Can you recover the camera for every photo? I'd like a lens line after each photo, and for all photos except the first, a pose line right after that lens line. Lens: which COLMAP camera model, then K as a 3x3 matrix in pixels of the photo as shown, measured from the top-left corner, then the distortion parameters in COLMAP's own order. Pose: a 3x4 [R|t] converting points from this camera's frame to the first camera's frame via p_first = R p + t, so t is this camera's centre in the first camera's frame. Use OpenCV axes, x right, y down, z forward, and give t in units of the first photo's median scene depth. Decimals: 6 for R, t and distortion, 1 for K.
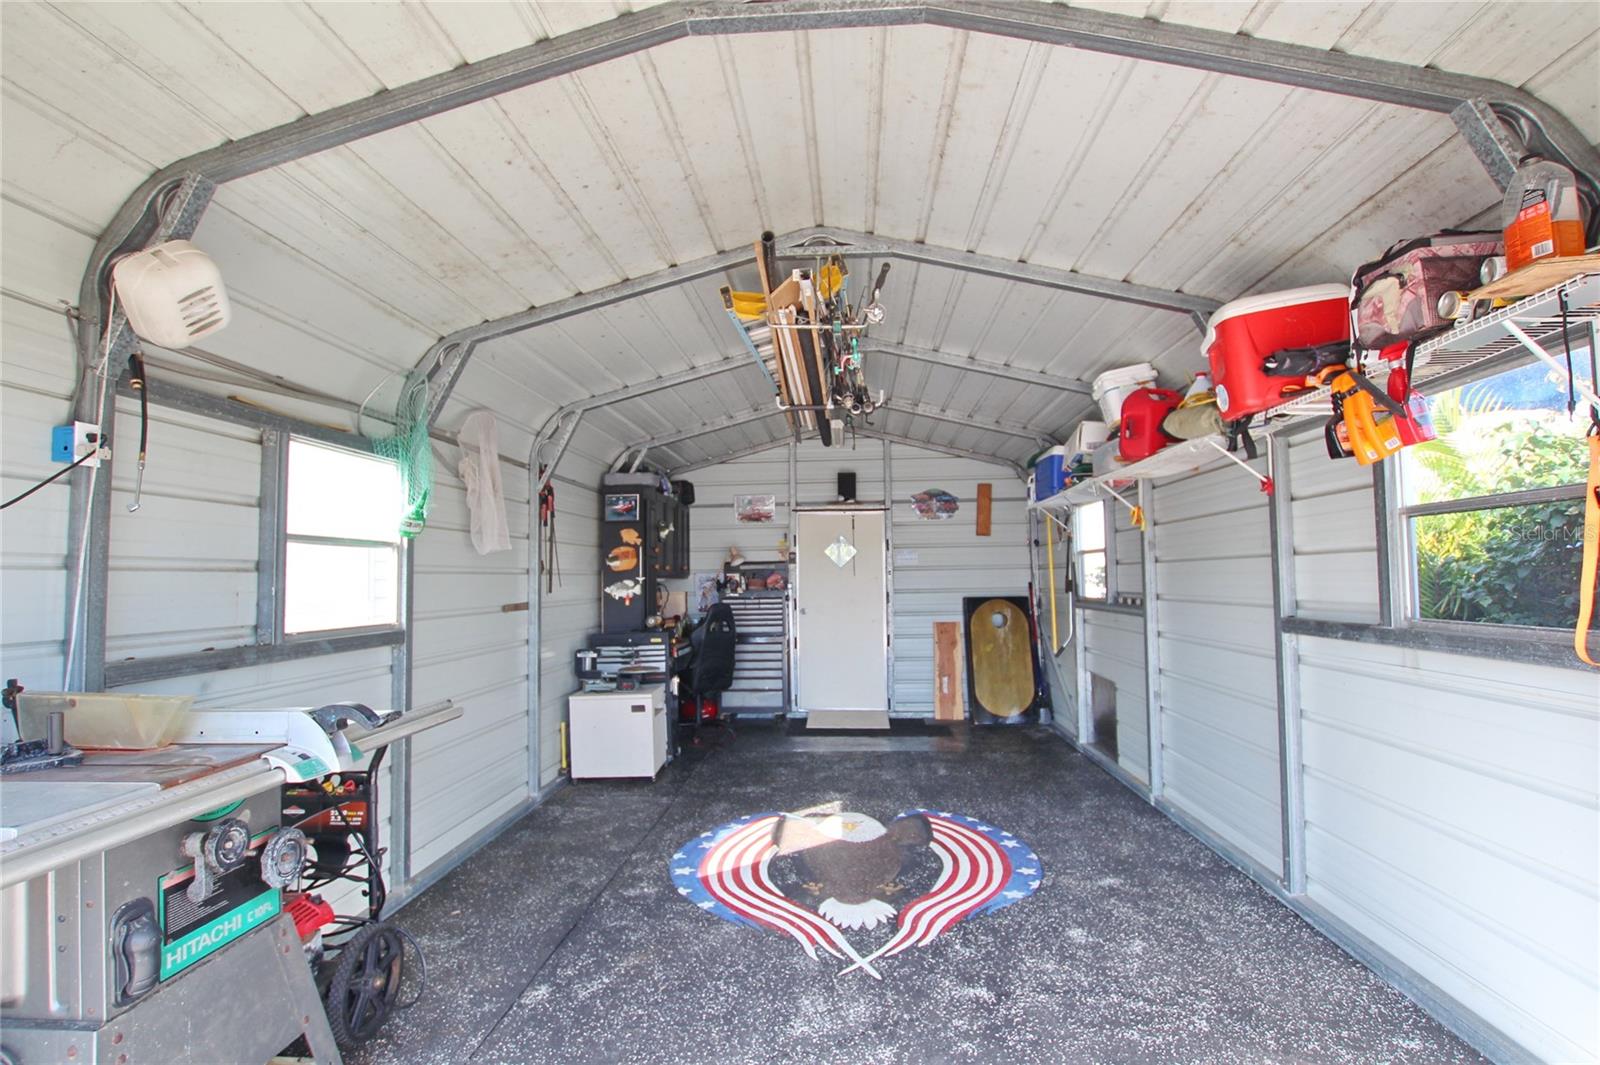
lens RADIAL K [[752.0, 0, 859.8], [0, 752.0, 536.1], [0, 0, 1]] dist [-0.029585, 0.005181]
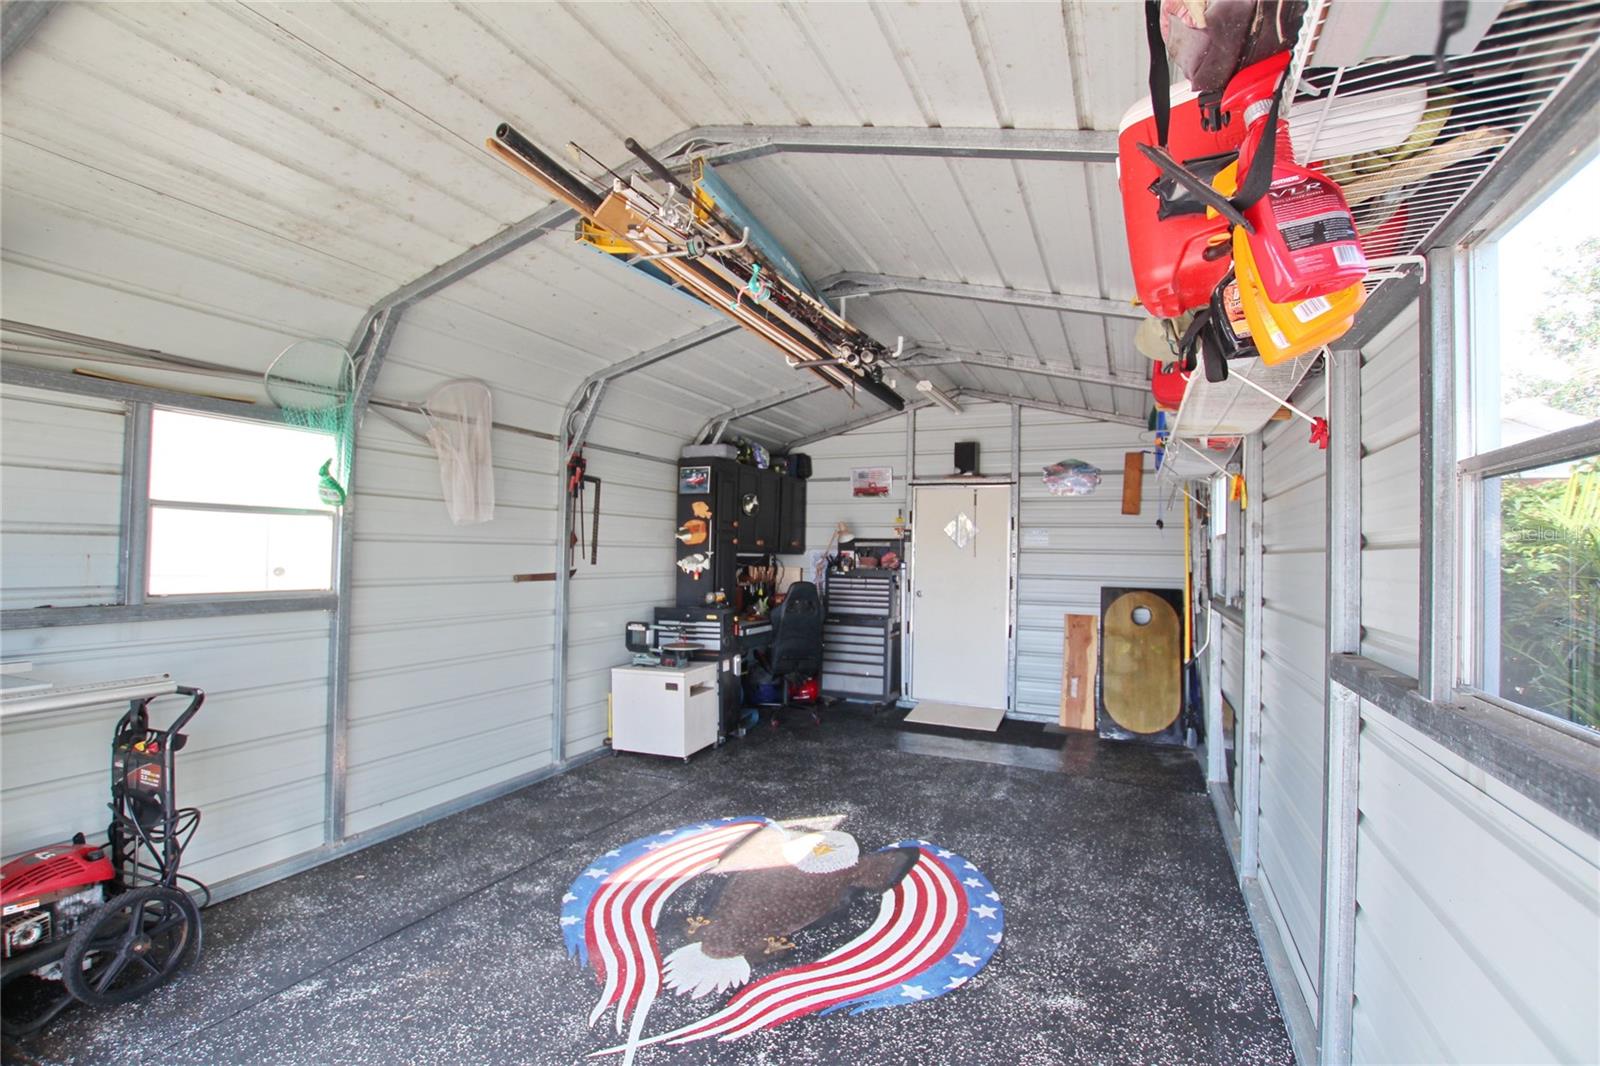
lens RADIAL K [[752.0, 0, 792.0], [0, 752.0, 535.2], [0, 0, 1]] dist [-0.029585, 0.005181]
pose [[0.933219, 0.023391, -0.358546, 0.223770], [-0.012703, 0.999403, 0.032136, 0.000754], [0.359083, -0.025436, 0.932959, 0.175167]]
